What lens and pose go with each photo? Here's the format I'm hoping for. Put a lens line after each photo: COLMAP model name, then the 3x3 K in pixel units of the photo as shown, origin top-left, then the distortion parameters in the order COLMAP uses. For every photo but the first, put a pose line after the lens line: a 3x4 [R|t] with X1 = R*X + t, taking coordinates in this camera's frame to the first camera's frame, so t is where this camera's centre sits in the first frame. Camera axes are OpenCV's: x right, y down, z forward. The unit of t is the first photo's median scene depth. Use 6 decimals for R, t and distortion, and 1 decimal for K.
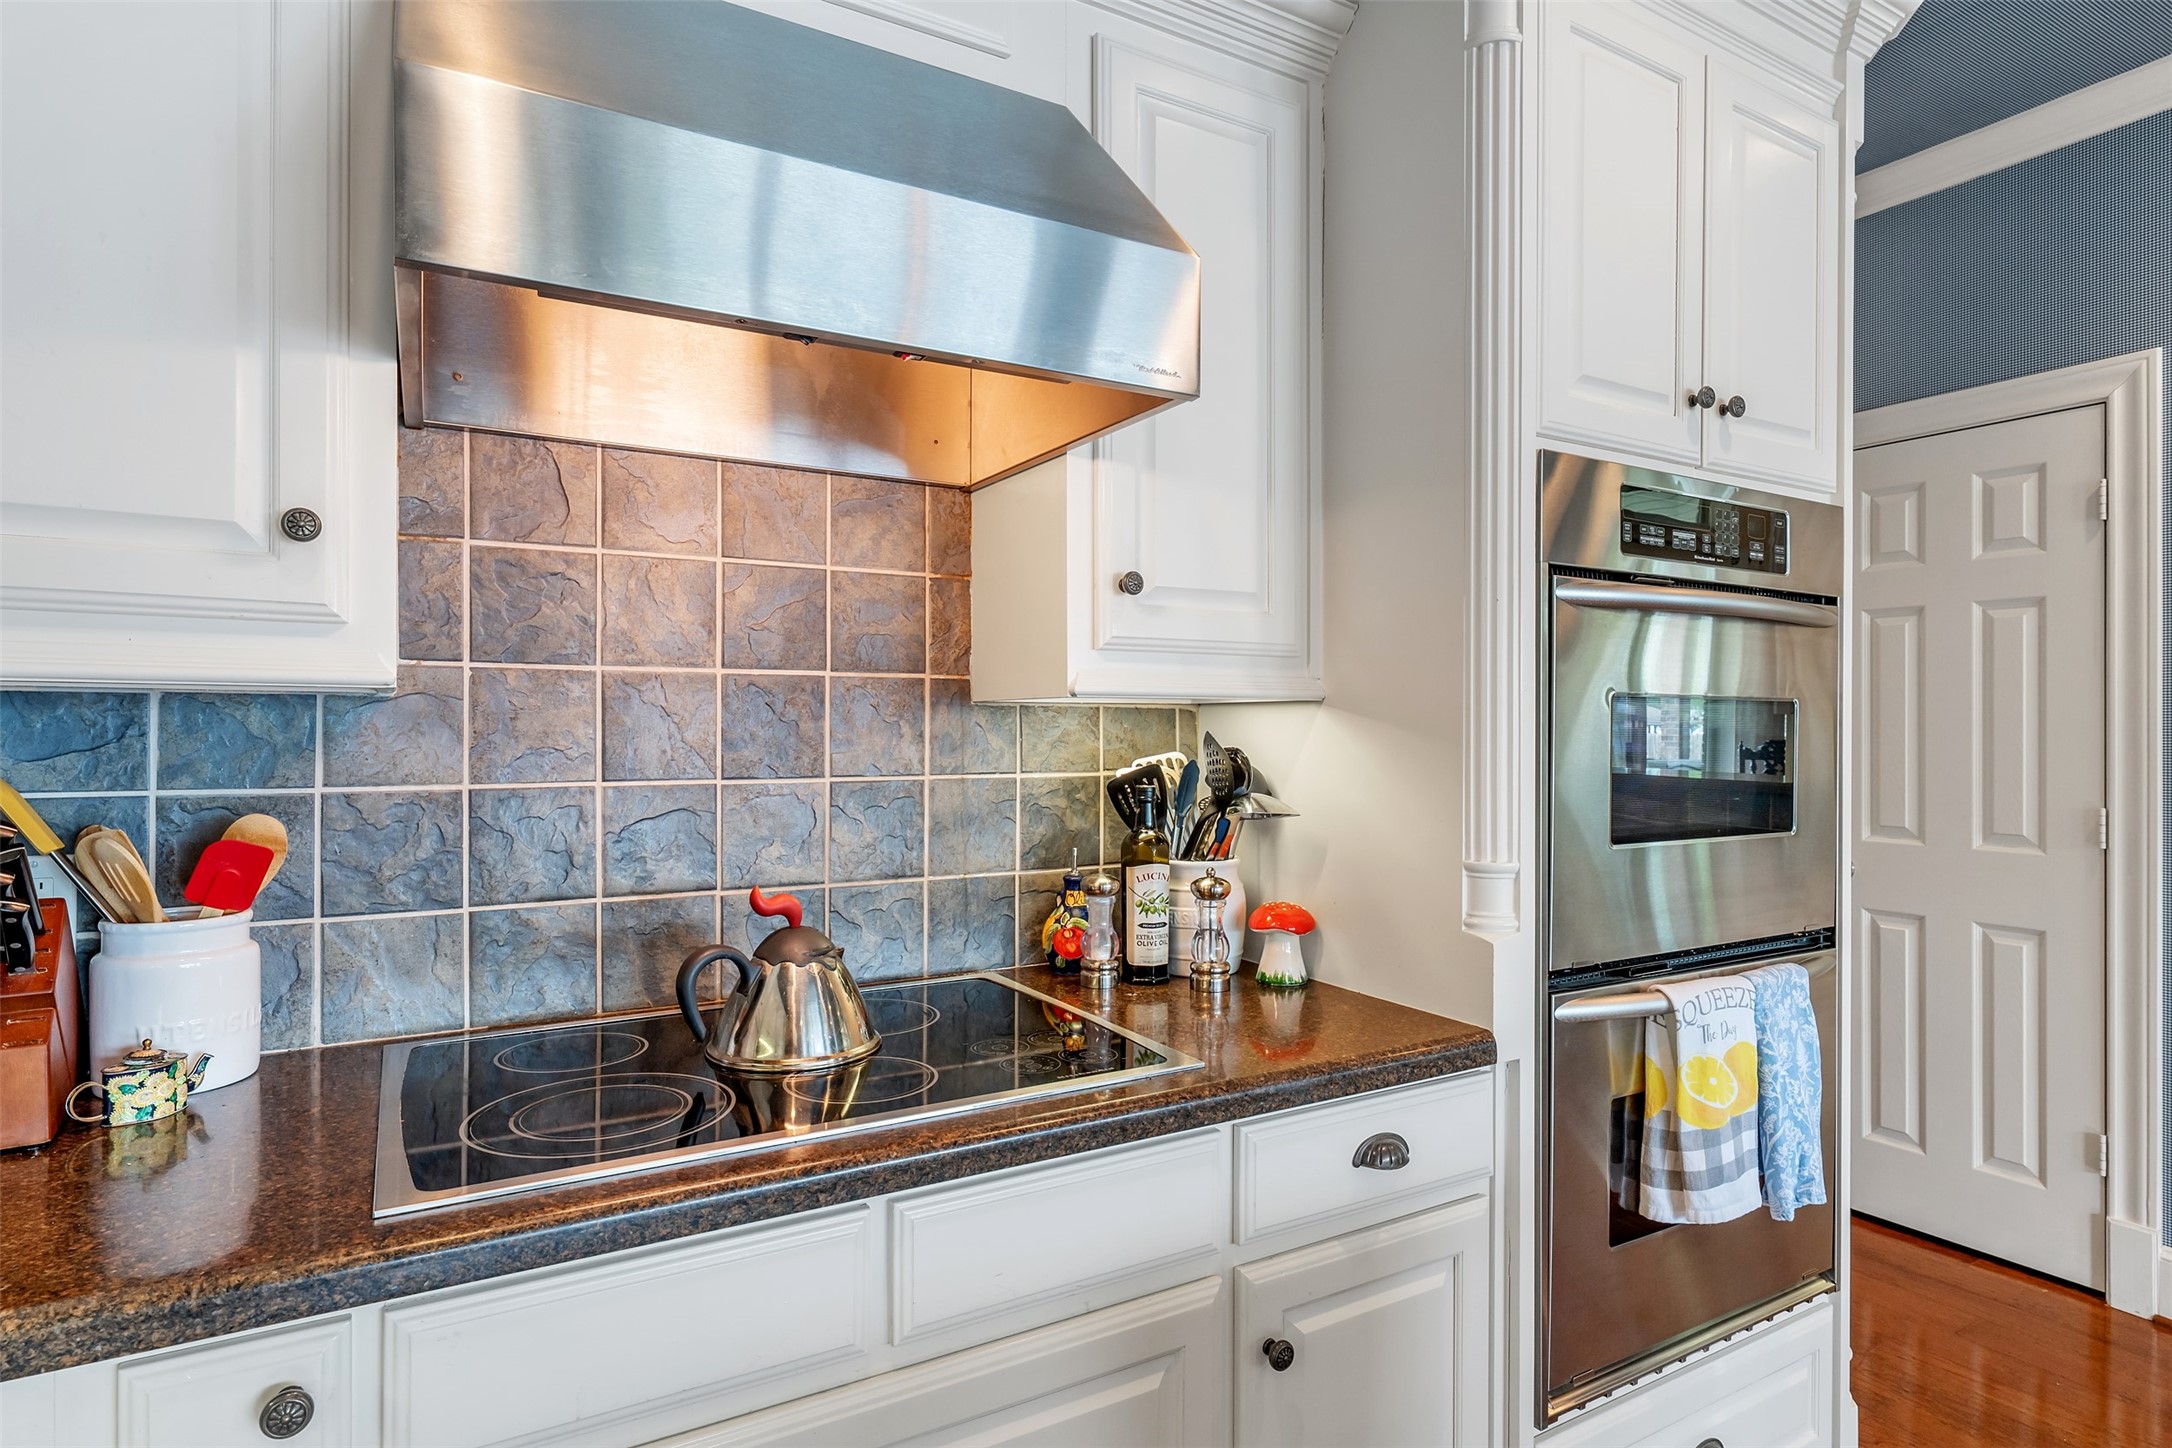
lens RADIAL K [[1140.6, 0, 1086.0], [0, 1140.6, 724.0], [0, 0, 1]] dist [-0.002110, -0.000271]
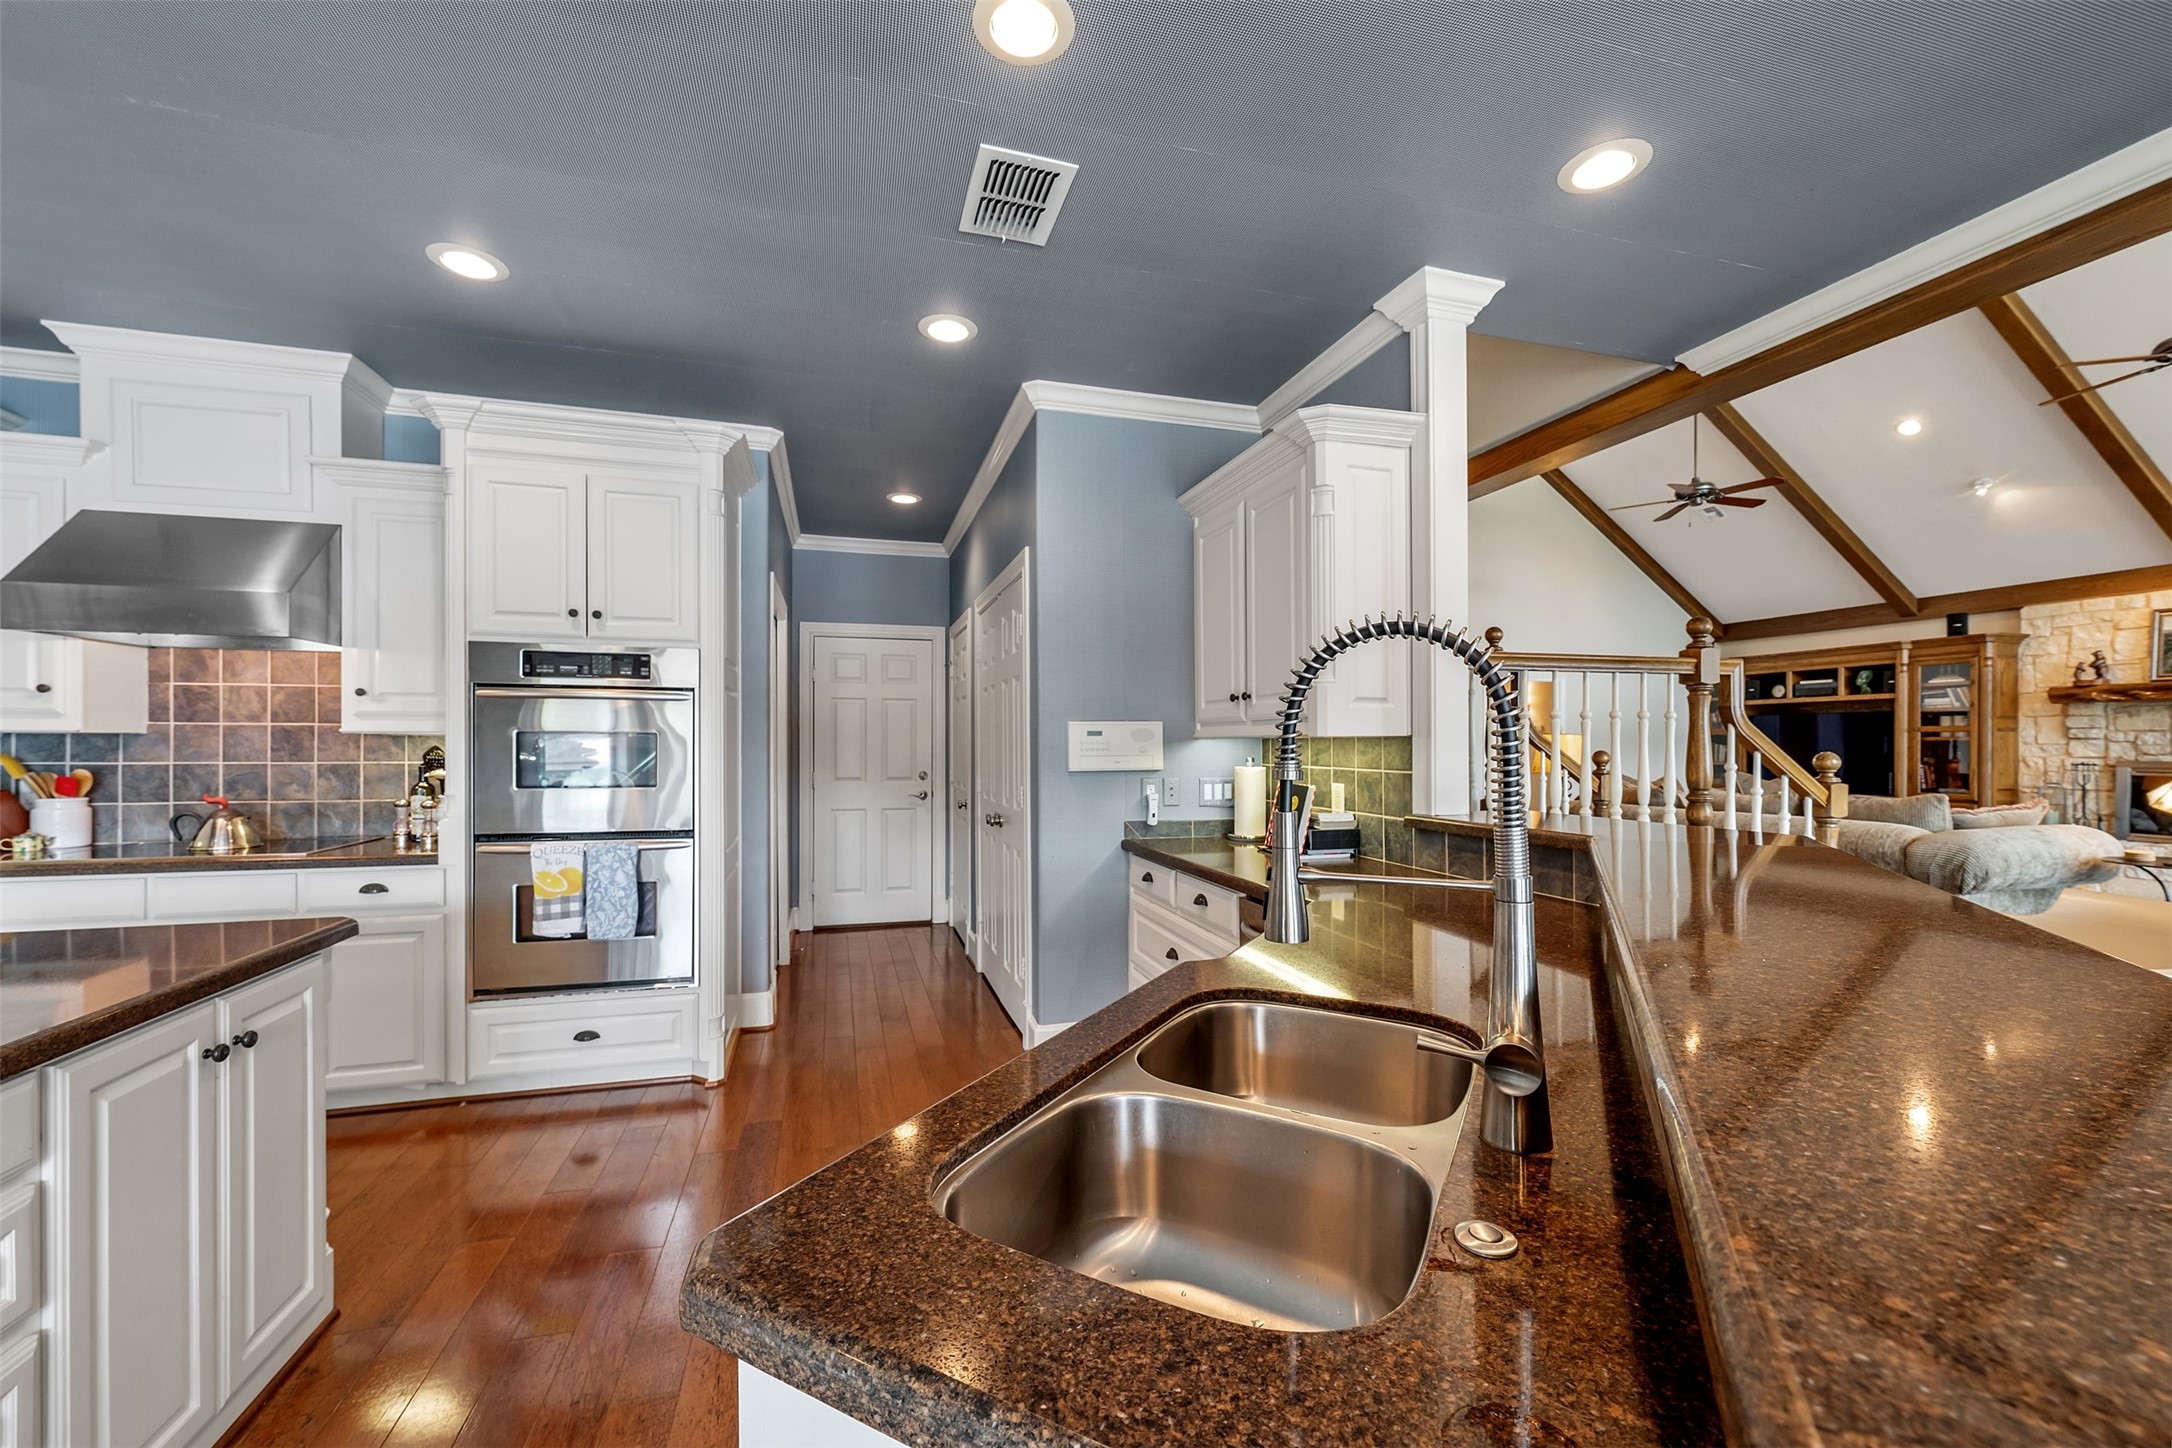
lens RADIAL K [[855.4, 0, 1085.0], [0, 855.4, 743.0], [0, 0, 1]] dist [0.000505, 0.000124]
pose [[0.969666, -0.000770, -0.244434, 2.246567], [0.001009, 0.999999, 0.000852, 0.001521], [0.244433, -0.001073, 0.969666, -0.593373]]
